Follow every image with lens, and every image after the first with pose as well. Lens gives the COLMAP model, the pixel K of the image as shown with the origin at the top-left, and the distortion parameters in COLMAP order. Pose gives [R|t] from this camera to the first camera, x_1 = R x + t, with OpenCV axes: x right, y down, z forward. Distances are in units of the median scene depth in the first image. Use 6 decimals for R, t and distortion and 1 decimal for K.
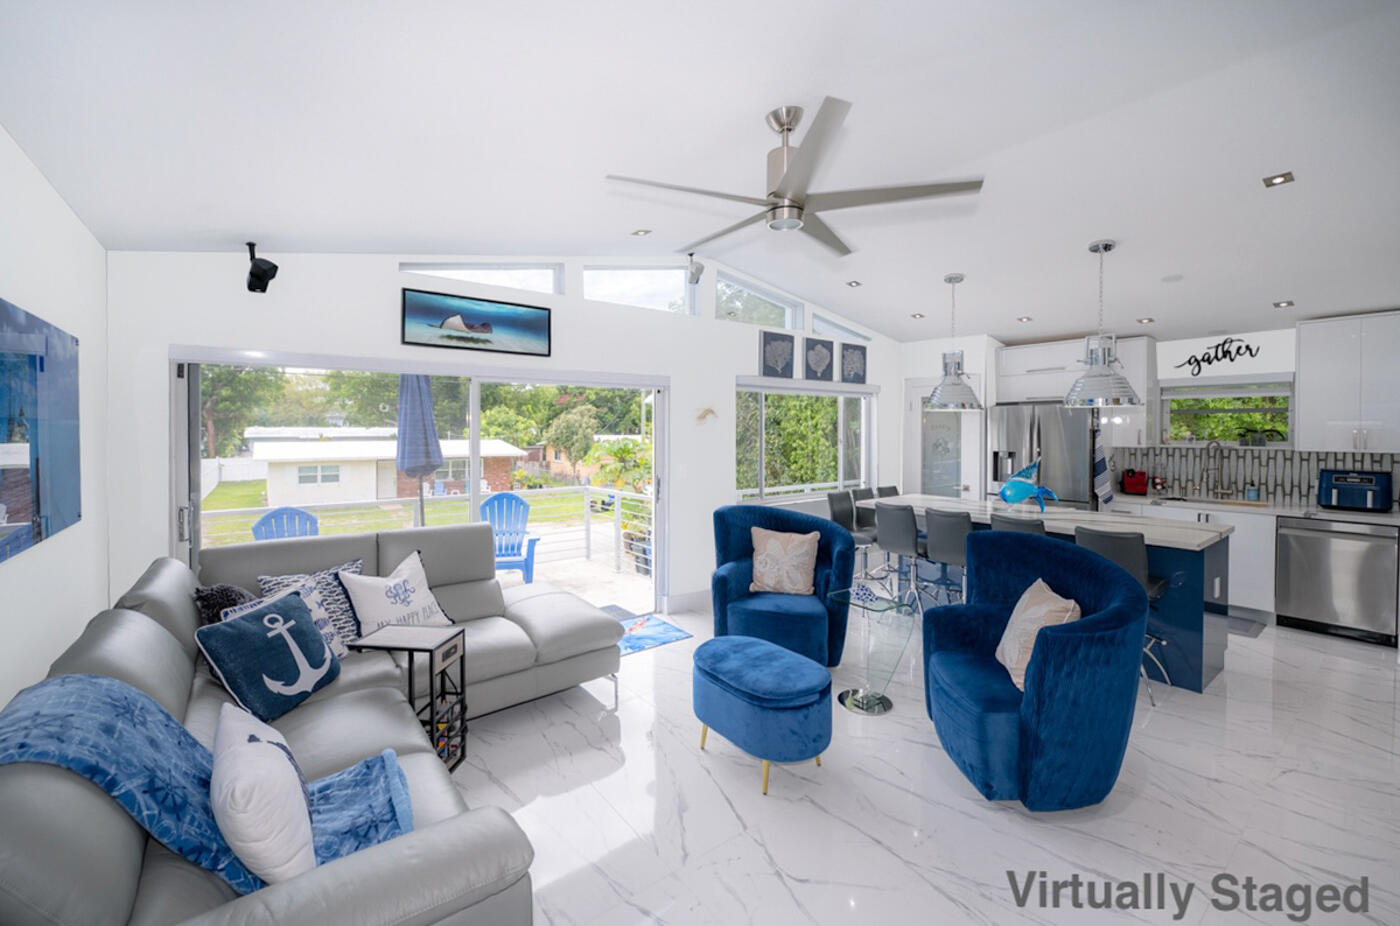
lens RADIAL K [[567.9, 0, 698.5], [0, 567.9, 436.3], [0, 0, 1]] dist [0.000006, -0.000051]
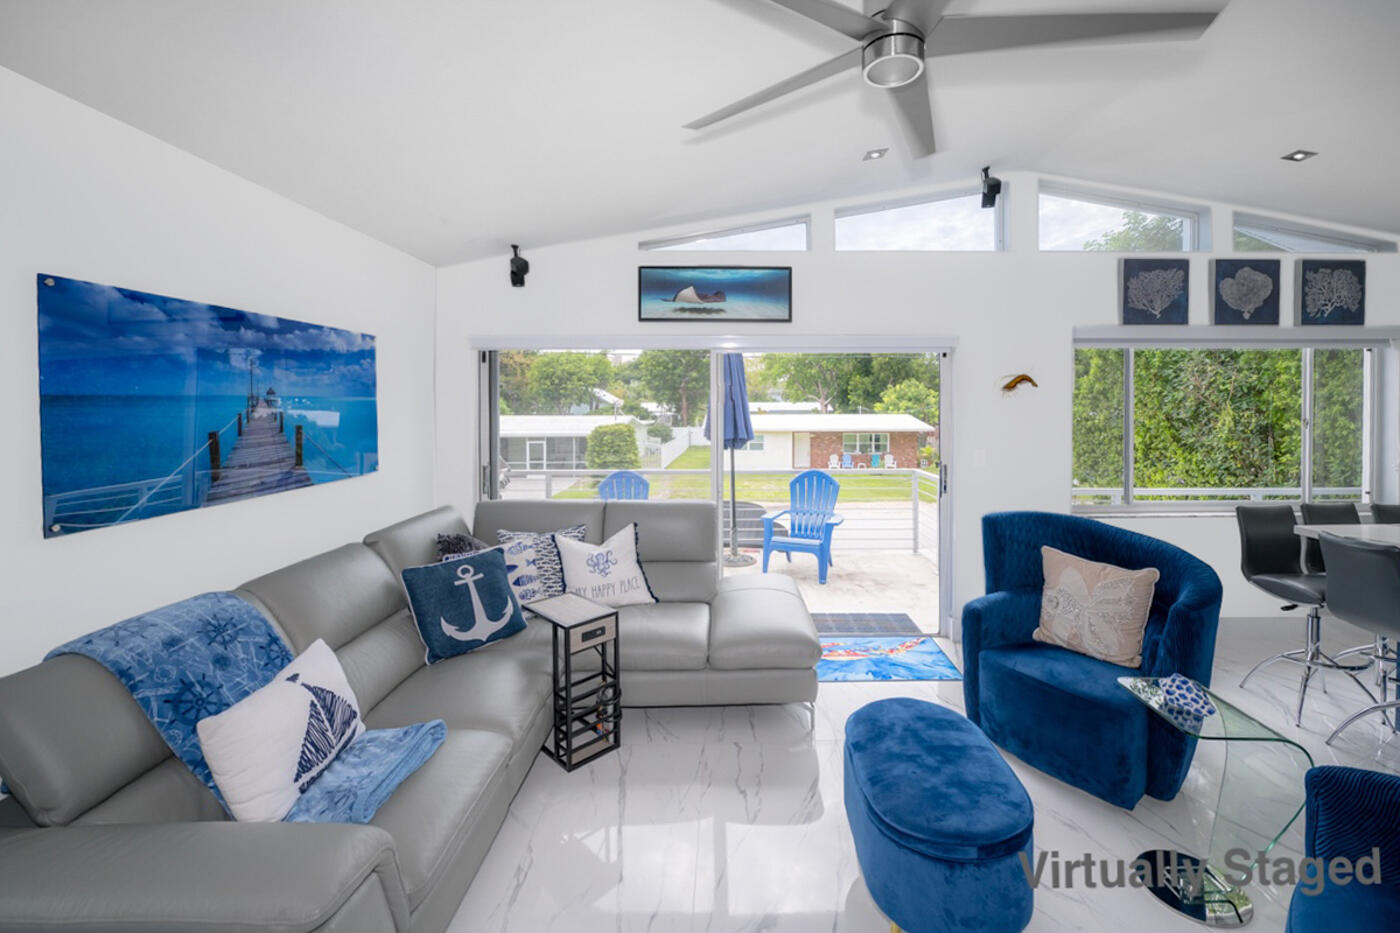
lens RADIAL K [[586.9, 0, 740.1], [0, 586.9, 412.6], [0, 0, 1]] dist [-0.000514, -0.003057]
pose [[0.801333, 0.007414, -0.598172, 0.191341], [-0.005734, 0.999972, 0.004712, -0.001583], [0.598191, -0.000346, 0.801354, 0.184943]]
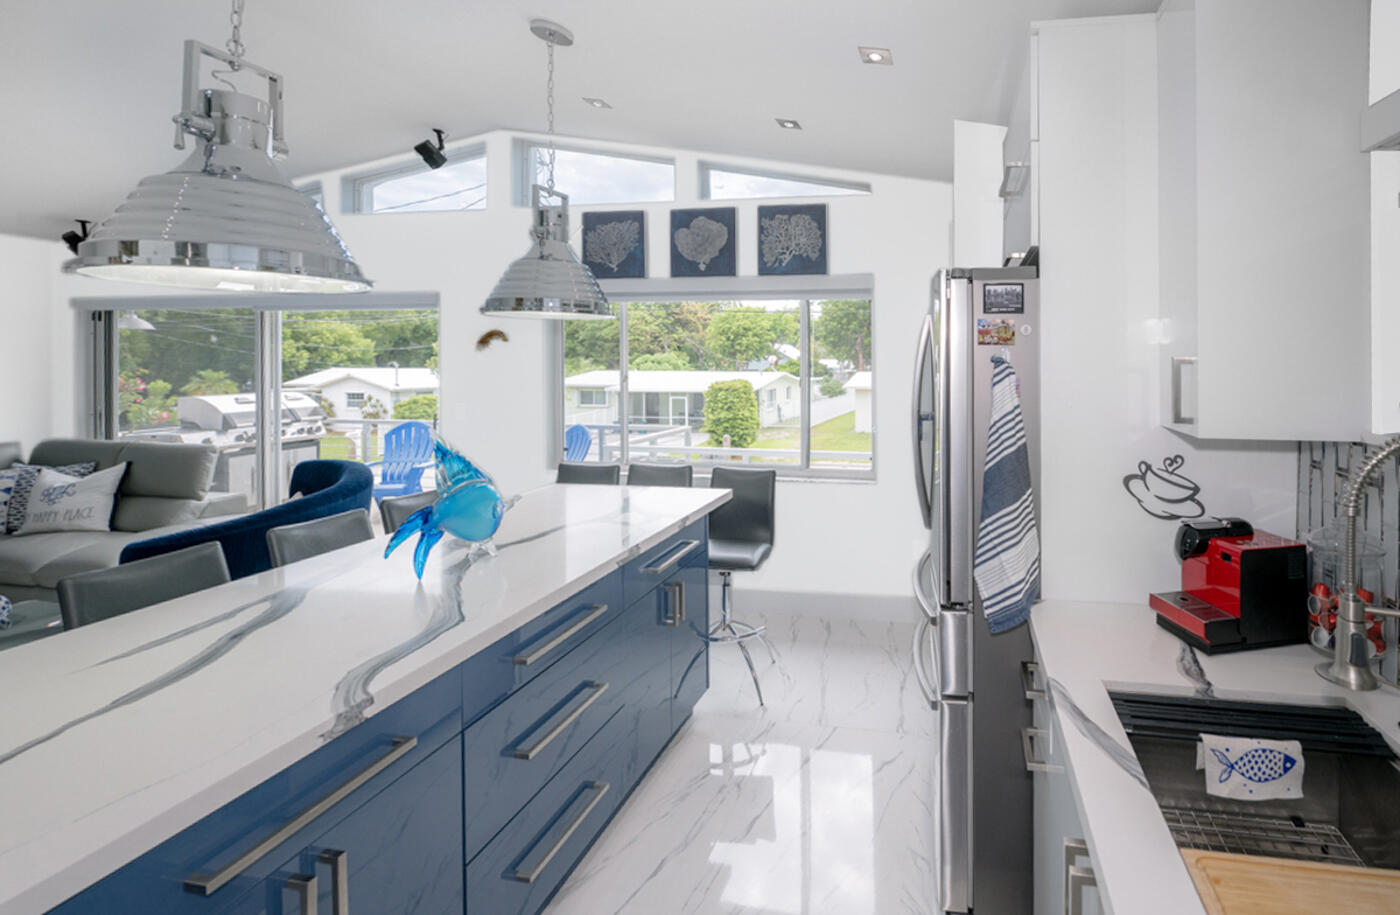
lens RADIAL K [[620.4, 0, 871.3], [0, 620.4, 363.2], [0, 0, 1]] dist [0.000256, 0.000070]
pose [[0.692381, 0.004488, -0.721518, 1.019138], [-0.011259, 0.999926, -0.004585, -0.007290], [0.721444, 0.011299, 0.692381, 0.852591]]
